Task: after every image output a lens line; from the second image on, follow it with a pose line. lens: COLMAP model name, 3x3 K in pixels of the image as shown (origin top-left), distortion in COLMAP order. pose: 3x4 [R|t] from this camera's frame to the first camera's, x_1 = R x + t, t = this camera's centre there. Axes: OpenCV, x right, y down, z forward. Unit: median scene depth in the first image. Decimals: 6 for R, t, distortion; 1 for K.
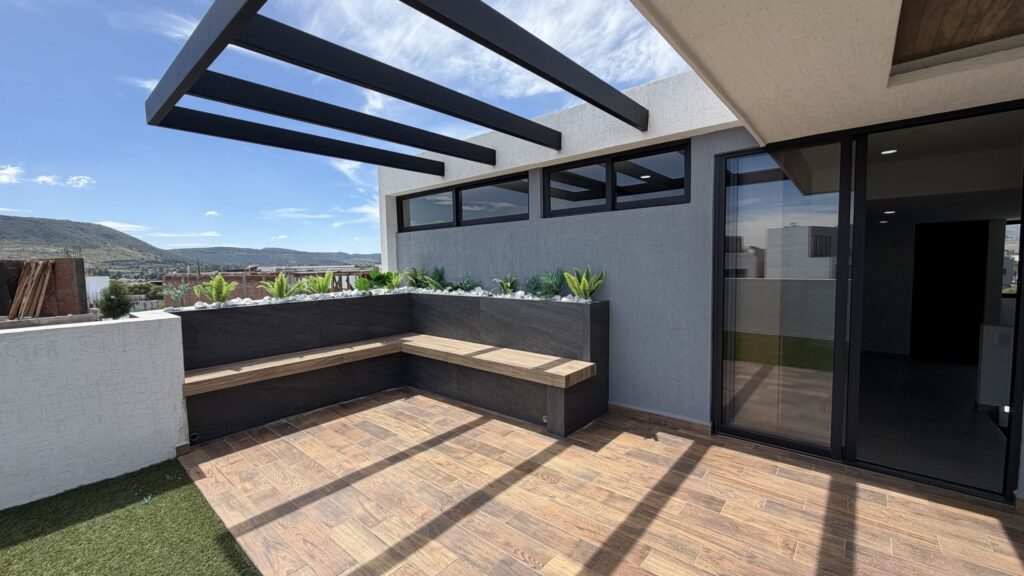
lens RADIAL K [[408.7, 0, 512.1], [0, 408.7, 287.8], [0, 0, 1]] dist [0.000979, -0.000097]
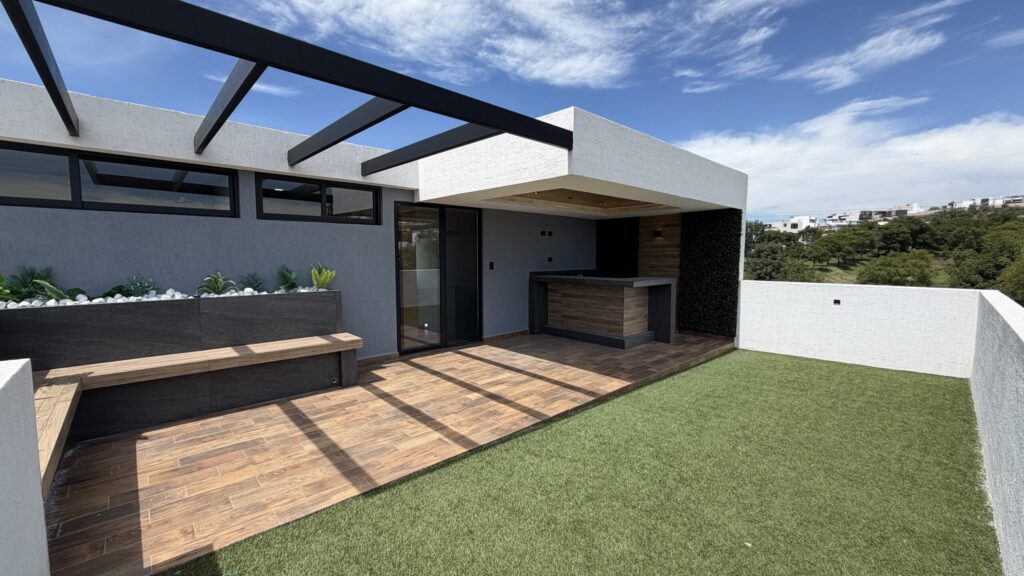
lens RADIAL K [[408.7, 0, 509.9], [0, 408.7, 288.5], [0, 0, 1]] dist [0.000979, -0.000097]
pose [[0.114680, -0.062273, 0.991449, -1.294612], [0.057610, 0.996771, 0.055943, -0.014374], [-0.991731, 0.050702, 0.117897, 0.316258]]
